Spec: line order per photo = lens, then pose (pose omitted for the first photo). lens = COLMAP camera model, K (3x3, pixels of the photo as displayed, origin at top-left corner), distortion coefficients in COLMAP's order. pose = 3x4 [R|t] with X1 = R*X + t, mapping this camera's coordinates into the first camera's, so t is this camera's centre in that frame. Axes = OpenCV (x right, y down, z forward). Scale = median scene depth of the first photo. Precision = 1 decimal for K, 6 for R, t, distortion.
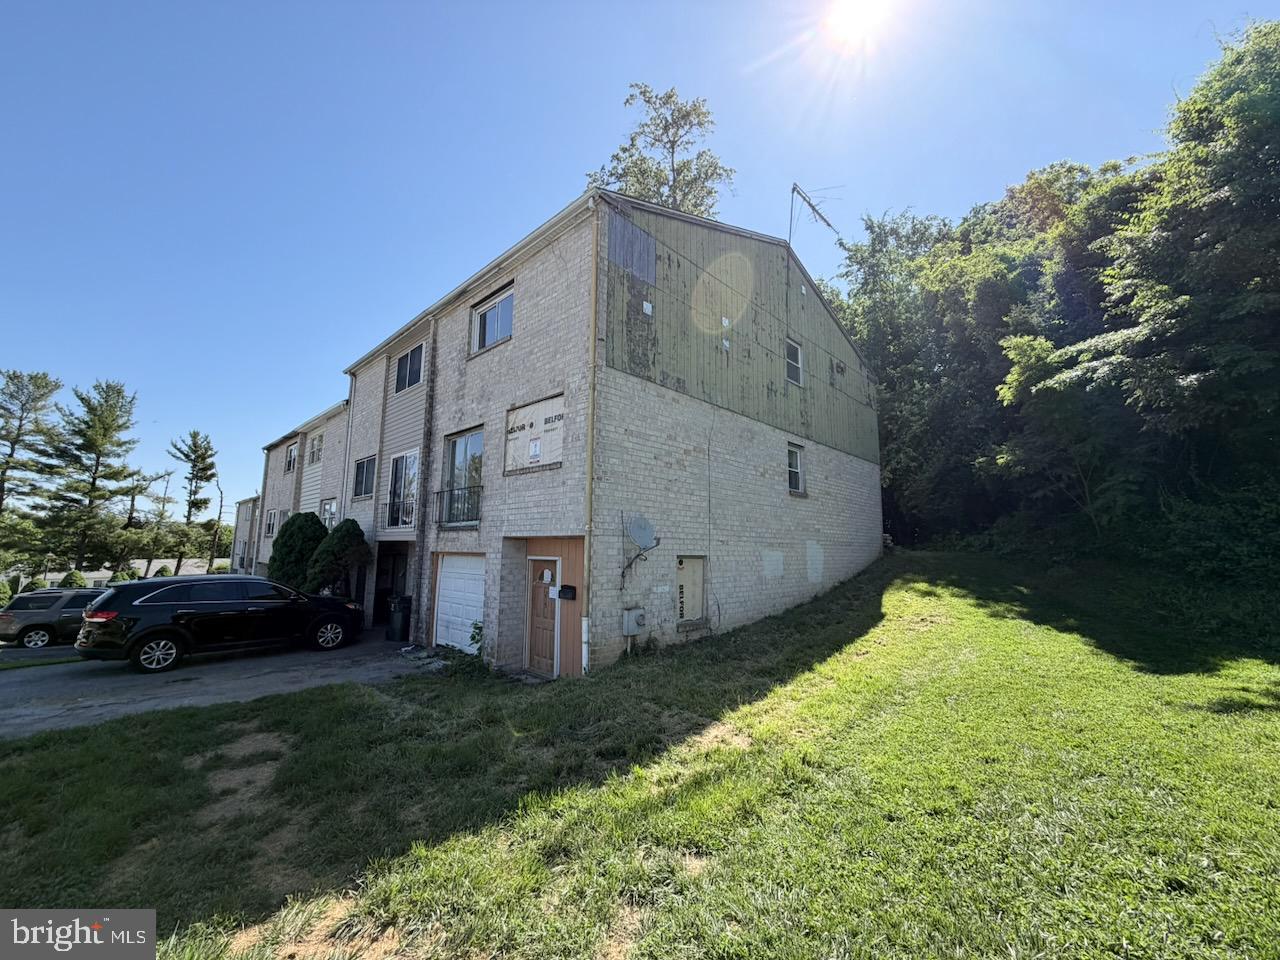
lens RADIAL K [[514.3, 0, 632.9], [0, 514.3, 477.1], [0, 0, 1]] dist [-0.000826, 0.000014]
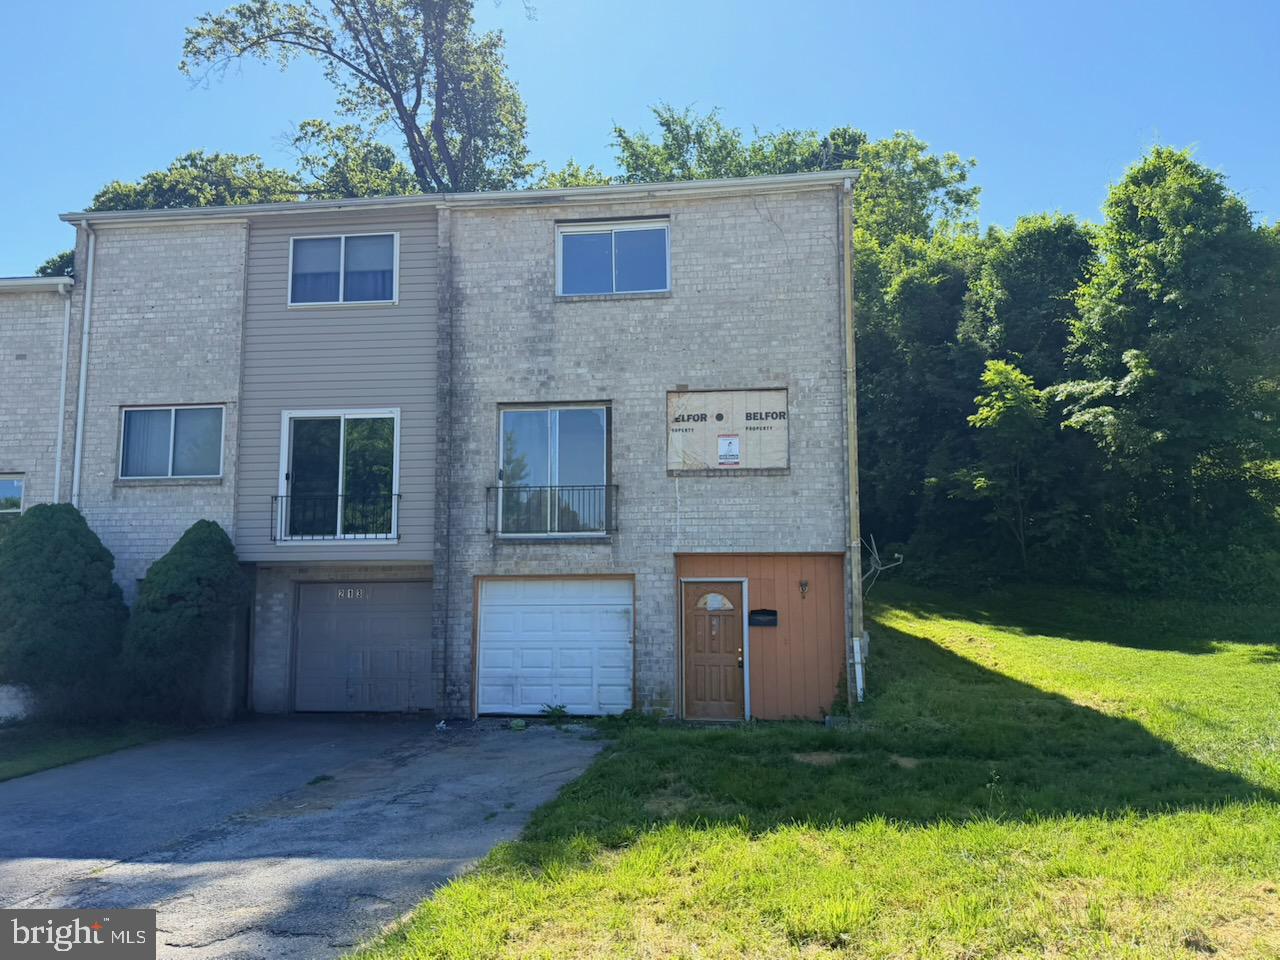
lens RADIAL K [[946.4, 0, 638.7], [0, 946.4, 486.1], [0, 0, 1]] dist [0.149876, -0.239760]
pose [[0.790357, 0.054688, 0.610200, -1.157615], [-0.072887, 0.997328, 0.005023, 0.009457], [-0.608295, -0.048445, 0.792231, -0.115457]]
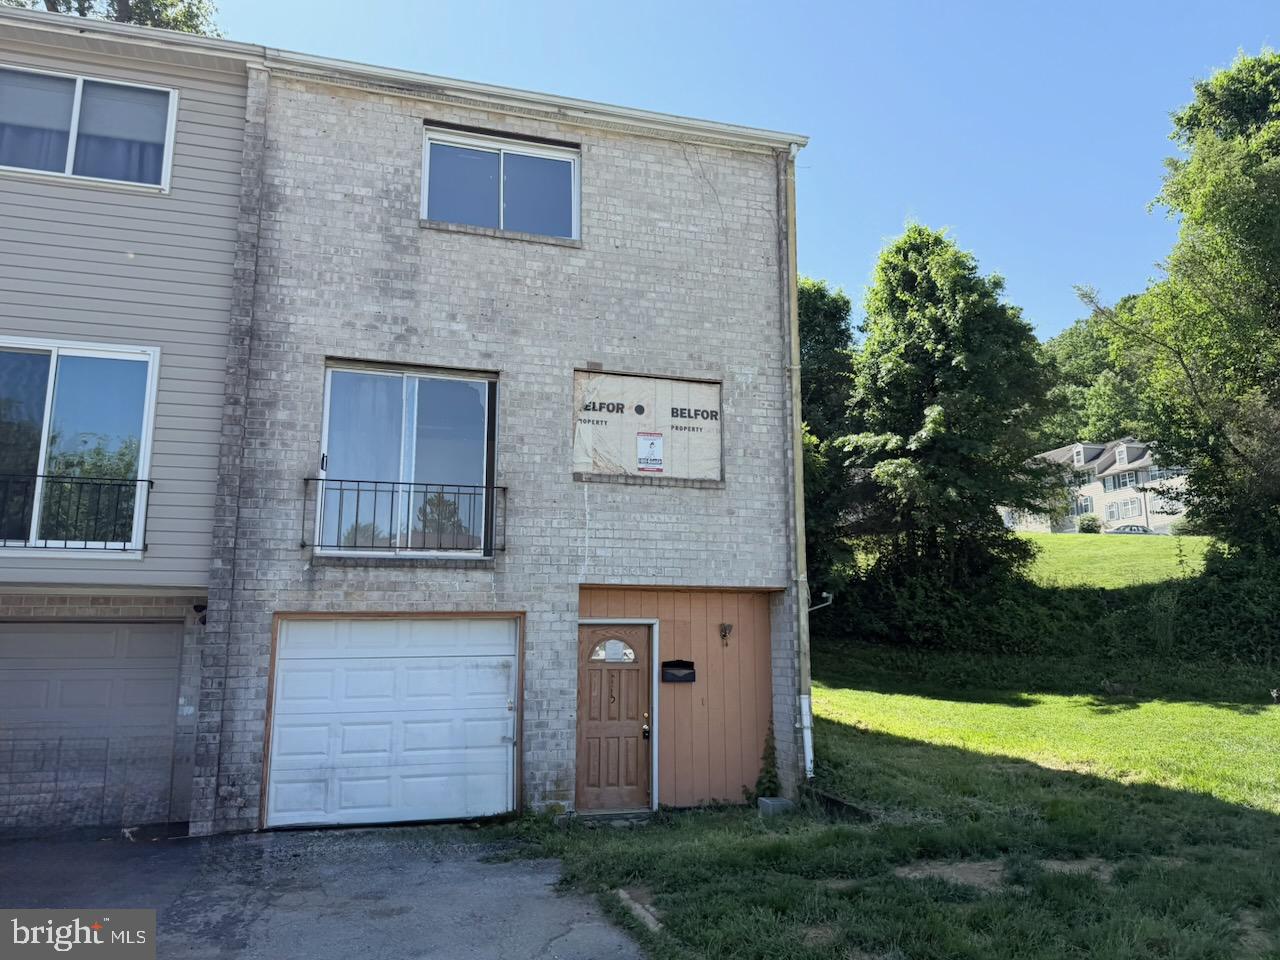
lens RADIAL K [[925.1, 0, 656.7], [0, 925.1, 484.4], [0, 0, 1]] dist [0.173815, -0.366251]
pose [[0.477626, 0.143233, 0.866809, -1.110181], [-0.112474, 0.988471, -0.101361, 0.098380], [-0.871334, -0.049081, 0.488229, 0.401615]]
